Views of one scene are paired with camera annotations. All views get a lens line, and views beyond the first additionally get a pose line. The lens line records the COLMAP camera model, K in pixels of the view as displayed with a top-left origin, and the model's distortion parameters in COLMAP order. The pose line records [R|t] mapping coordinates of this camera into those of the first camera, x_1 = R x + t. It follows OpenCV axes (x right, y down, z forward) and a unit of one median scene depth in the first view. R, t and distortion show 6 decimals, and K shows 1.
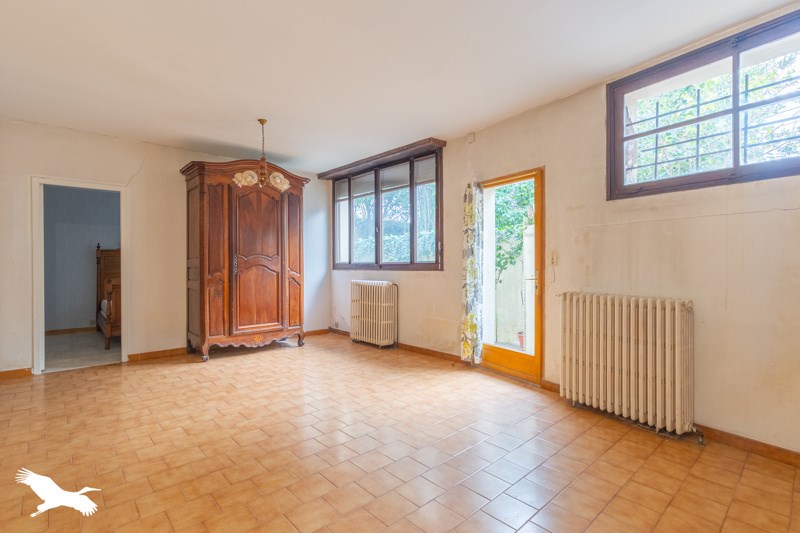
lens RADIAL K [[381.2, 0, 398.2], [0, 381.2, 265.0], [0, 0, 1]] dist [-0.002497, 0.000165]
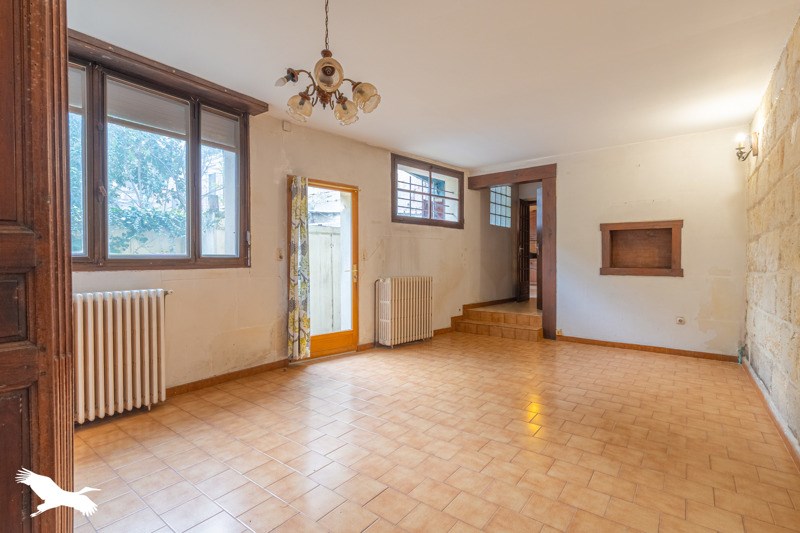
lens RADIAL K [[381.2, 0, 396.4], [0, 381.2, 266.1], [0, 0, 1]] dist [-0.002497, 0.000165]
pose [[-0.168390, -0.014334, 0.985616, -1.083919], [0.002078, 0.999887, 0.014897, 0.001207], [-0.985718, 0.004556, -0.168341, 1.222980]]
